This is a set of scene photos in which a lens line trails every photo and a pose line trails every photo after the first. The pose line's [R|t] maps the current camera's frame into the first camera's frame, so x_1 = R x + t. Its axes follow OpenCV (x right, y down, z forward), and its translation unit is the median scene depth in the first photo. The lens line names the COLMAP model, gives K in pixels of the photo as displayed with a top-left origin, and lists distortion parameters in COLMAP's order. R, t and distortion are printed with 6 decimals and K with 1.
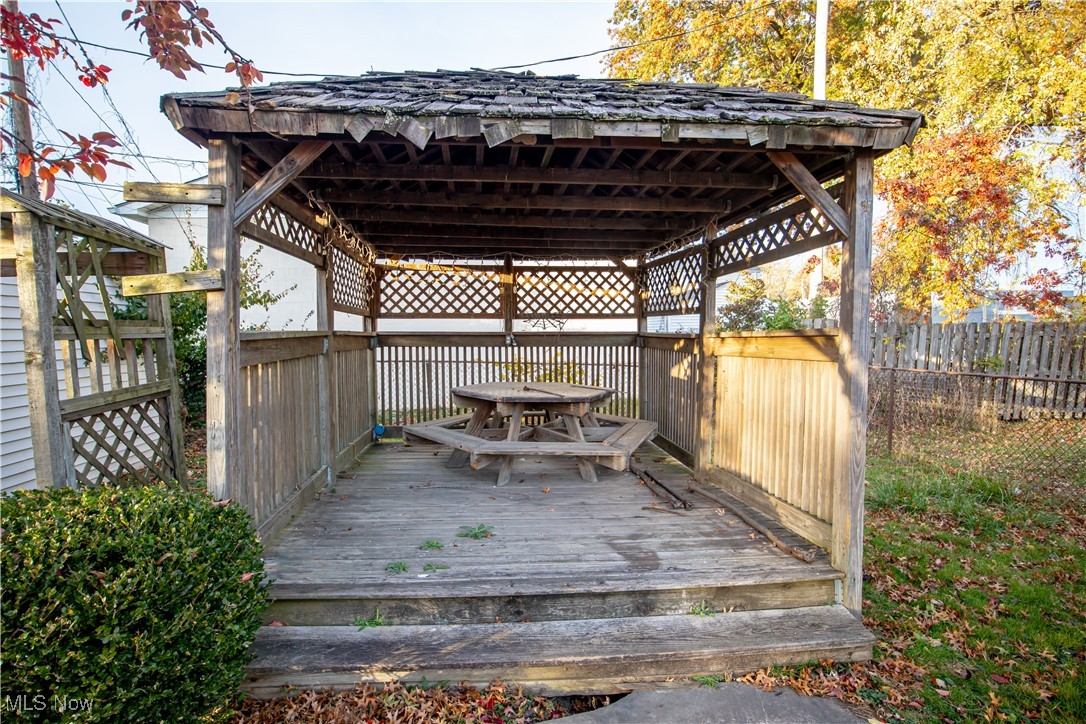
lens RADIAL K [[547.6, 0, 543.0], [0, 547.6, 362.0], [0, 0, 1]] dist [-0.035916, 0.000061]
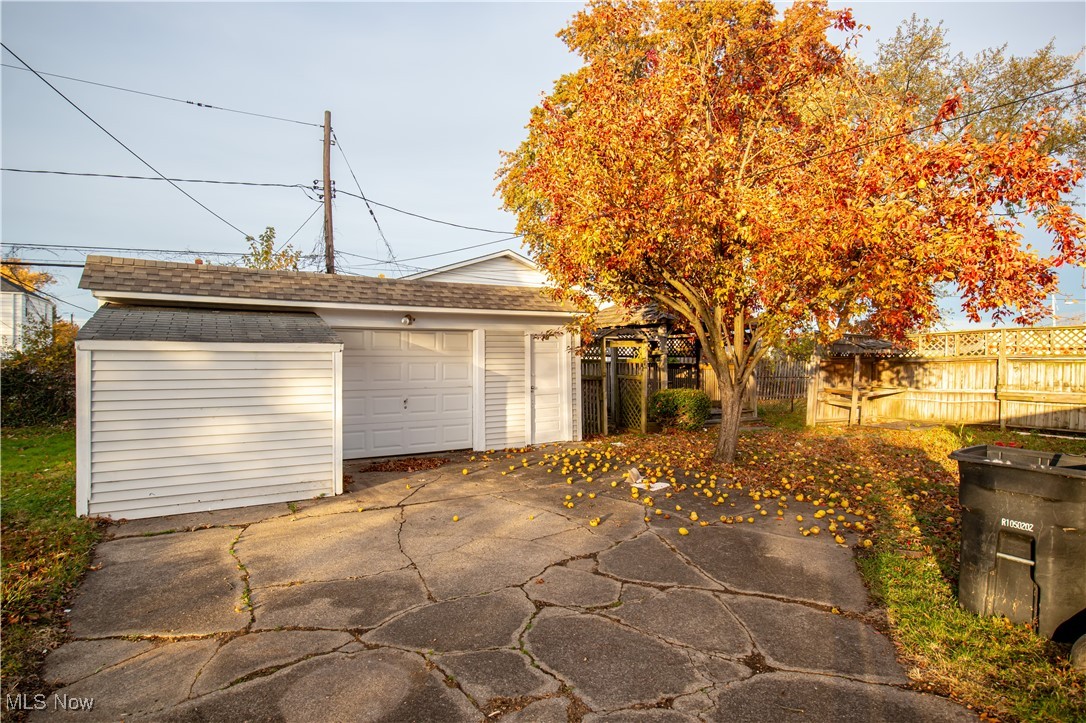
lens RADIAL K [[547.6, 0, 543.0], [0, 547.6, 361.5], [0, 0, 1]] dist [-0.035916, 0.000061]
pose [[0.896366, 0.008196, 0.443238, -2.004172], [0.015919, 0.998589, -0.050658, 0.089966], [-0.443028, 0.052464, 0.894971, -1.564753]]
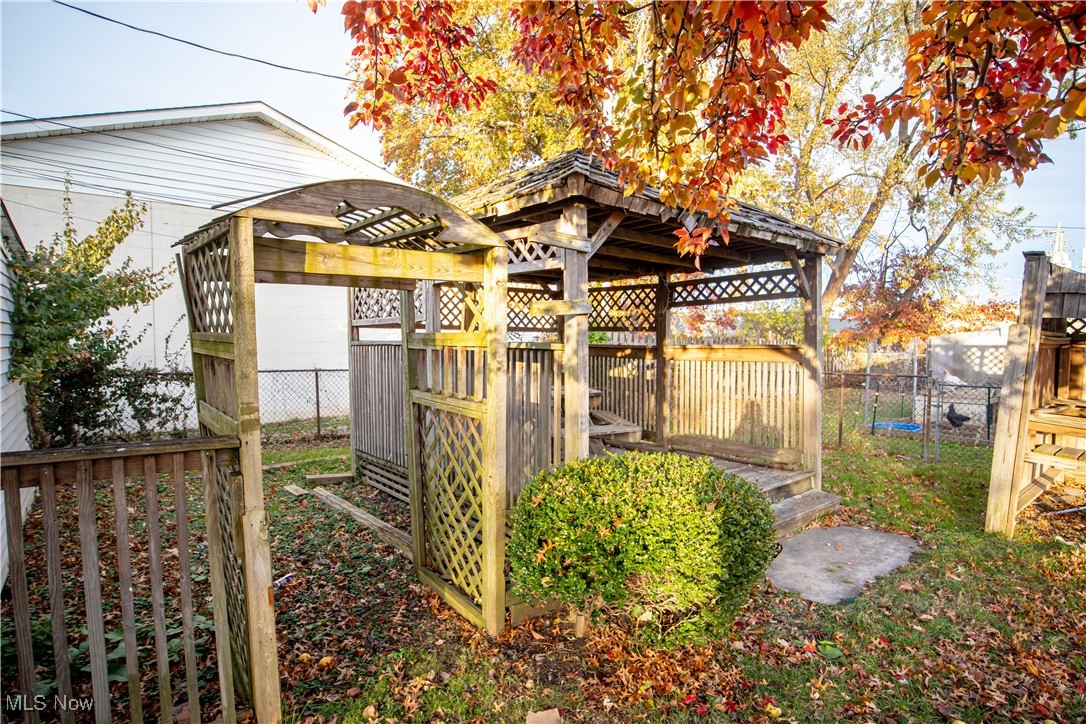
lens RADIAL K [[547.6, 0, 543.0], [0, 547.6, 362.0], [0, 0, 1]] dist [-0.035916, 0.000061]
pose [[0.827507, -0.014358, 0.561271, -0.759231], [0.020484, 0.999779, -0.004626, -0.006294], [-0.561081, 0.015325, 0.827619, -0.039549]]
